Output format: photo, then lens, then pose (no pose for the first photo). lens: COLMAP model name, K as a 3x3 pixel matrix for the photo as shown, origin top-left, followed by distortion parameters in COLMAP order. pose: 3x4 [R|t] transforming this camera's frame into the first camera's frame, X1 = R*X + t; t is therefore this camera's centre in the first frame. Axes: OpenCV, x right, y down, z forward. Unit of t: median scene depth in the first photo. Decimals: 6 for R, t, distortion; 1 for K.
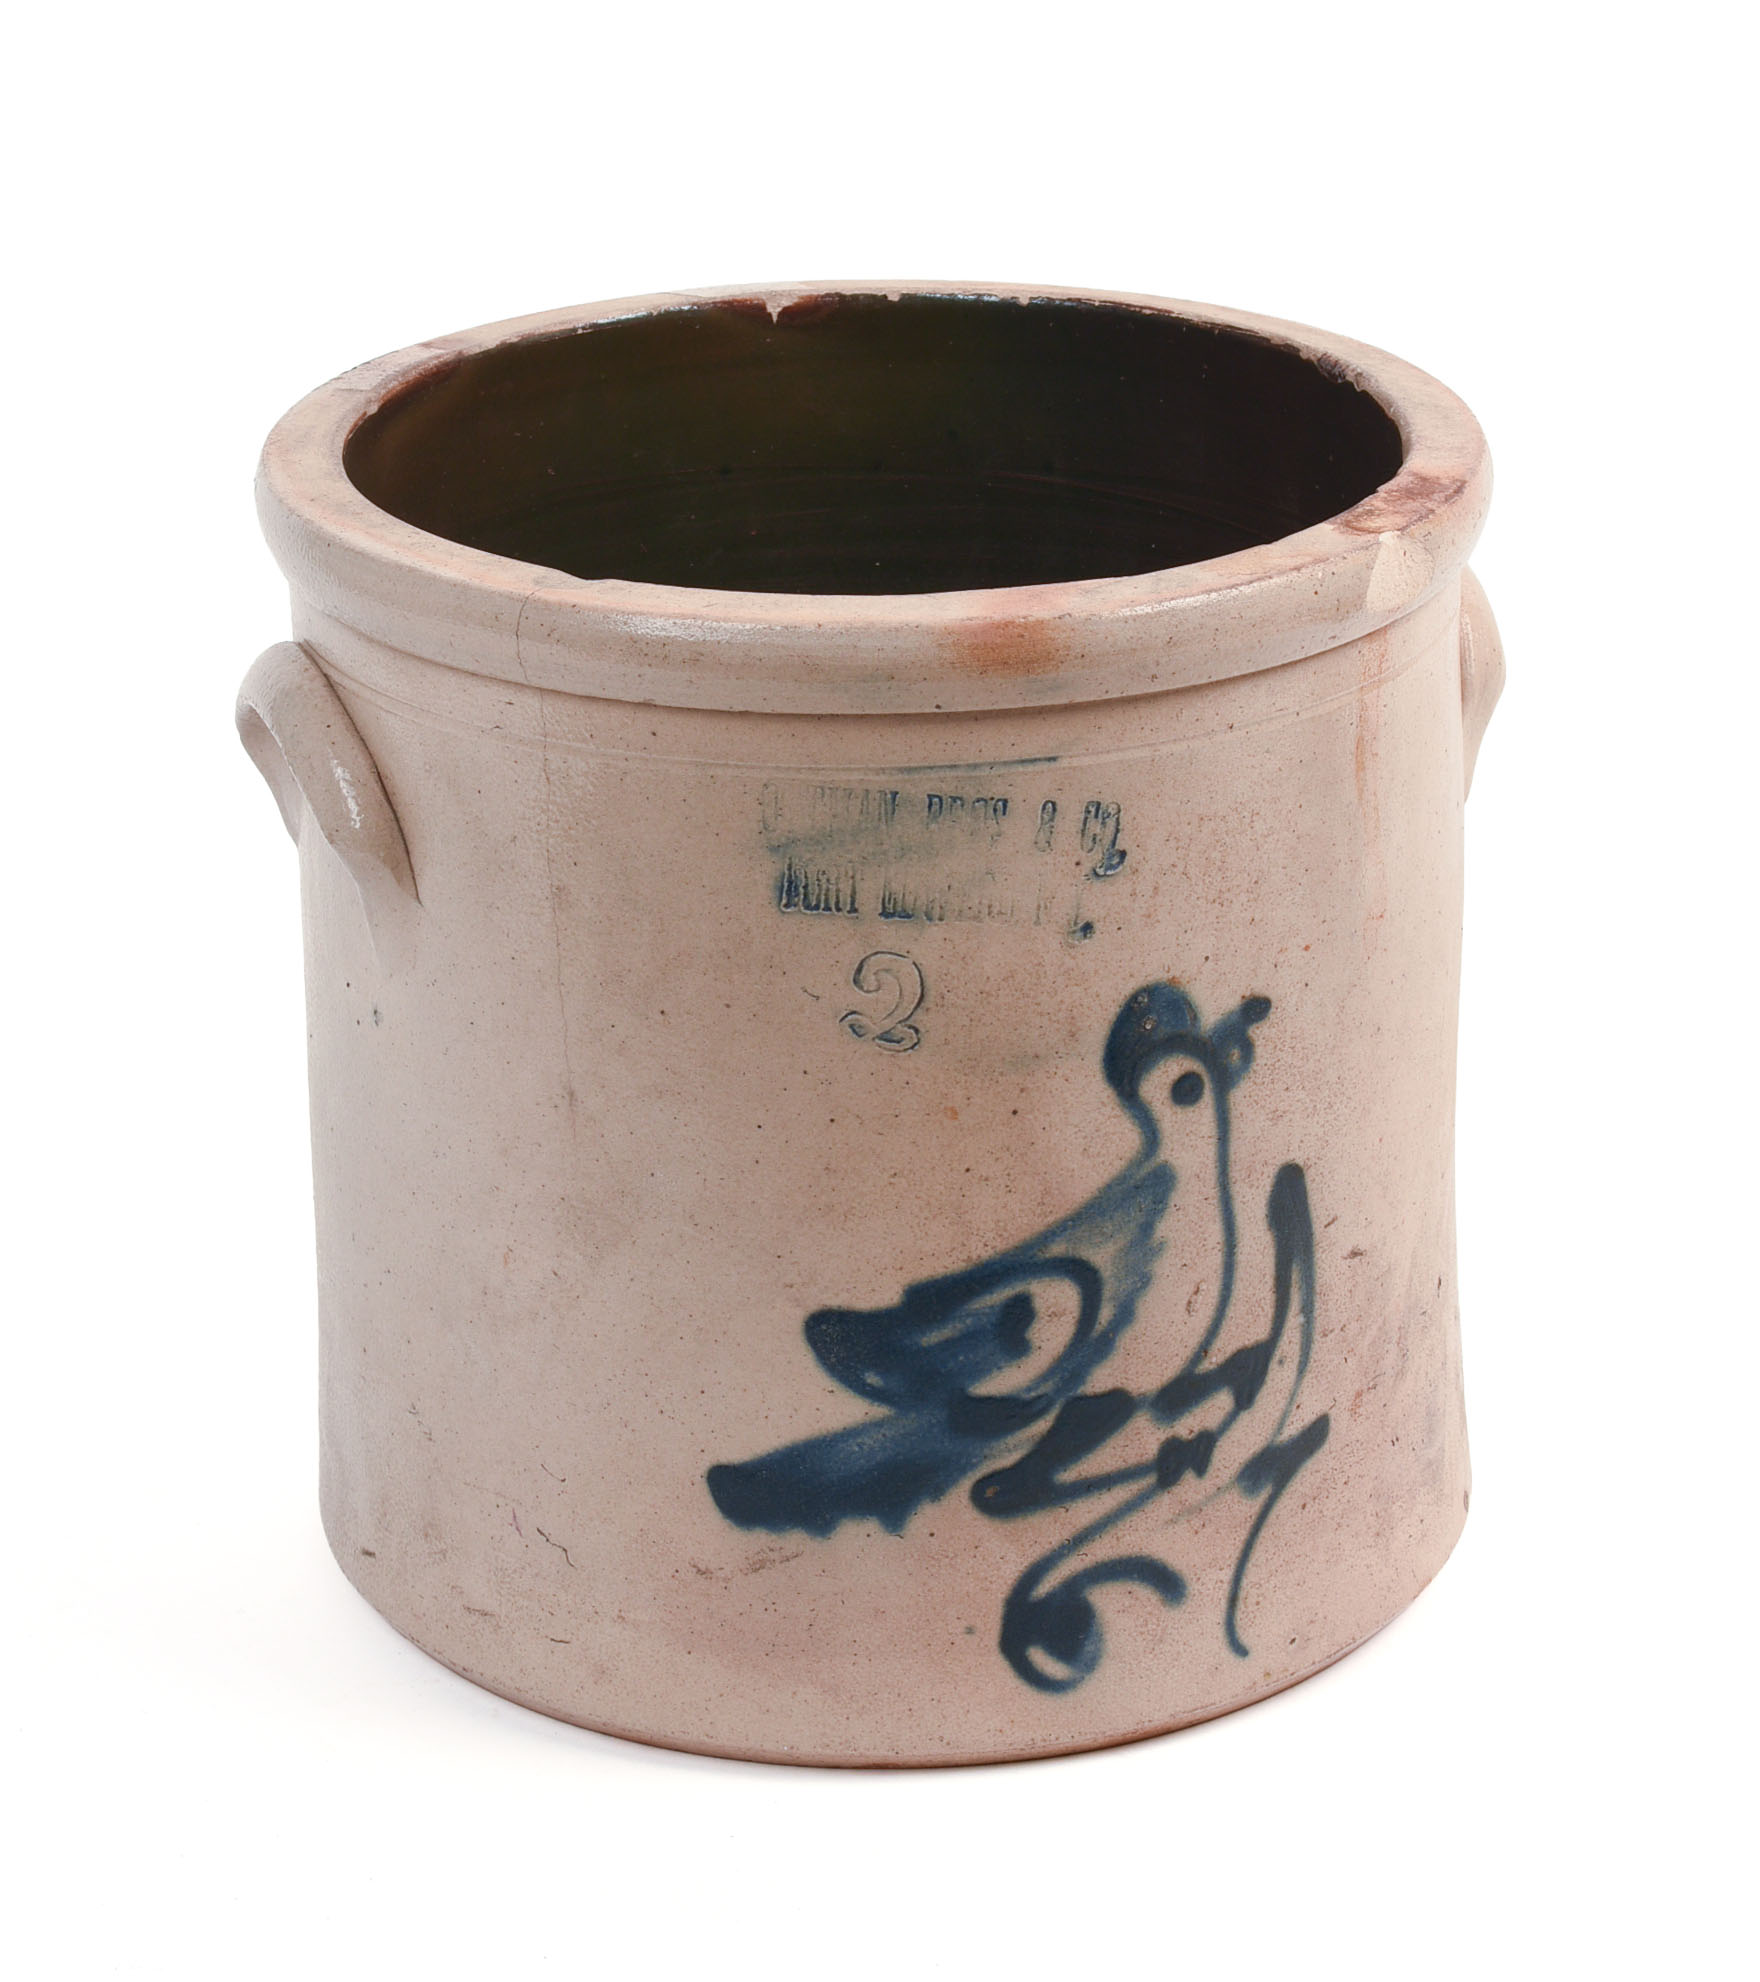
lens RADIAL K [[4909.2, 0, 879.6], [0, 4909.2, 975.8], [0, 0, 1]] dist [0.338998, 0.000000]
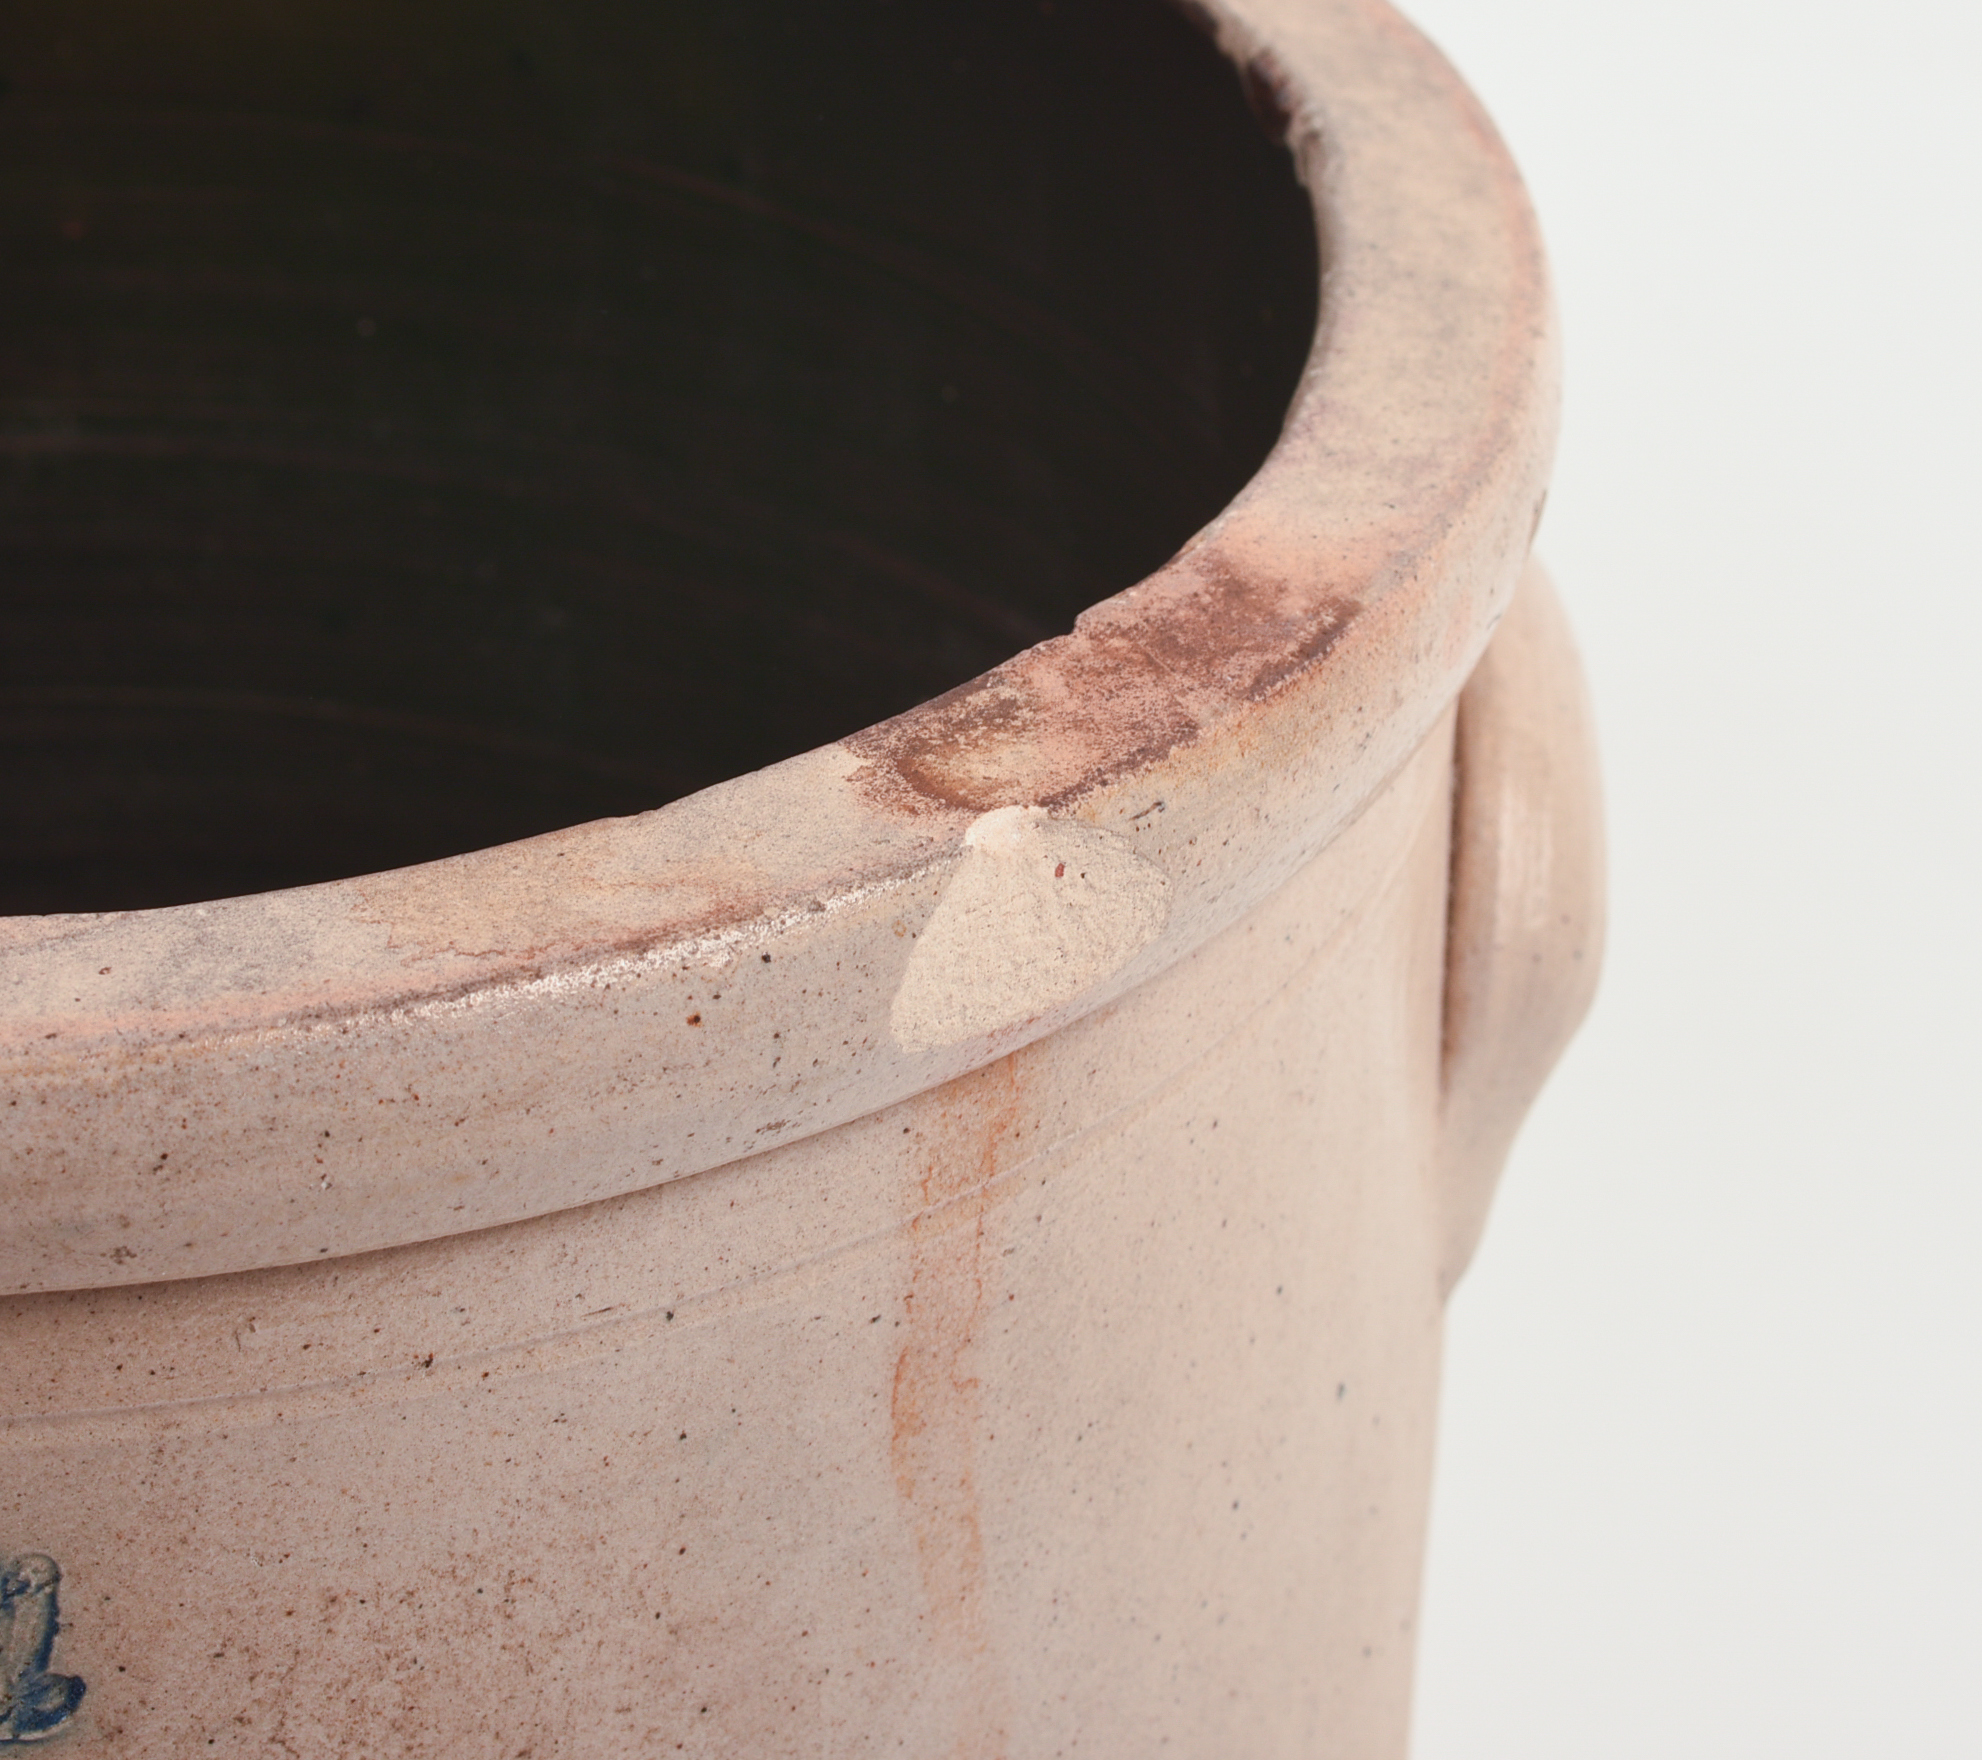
lens RADIAL K [[4909.2, 0, 992.8], [0, 4909.2, 882.7], [0, 0, 1]] dist [0.338998, 0.000000]
pose [[0.961607, 0.144711, -0.233176, 0.182711], [-0.088546, 0.967835, 0.235487, -0.165406], [0.259754, -0.205799, 0.943491, 0.694578]]
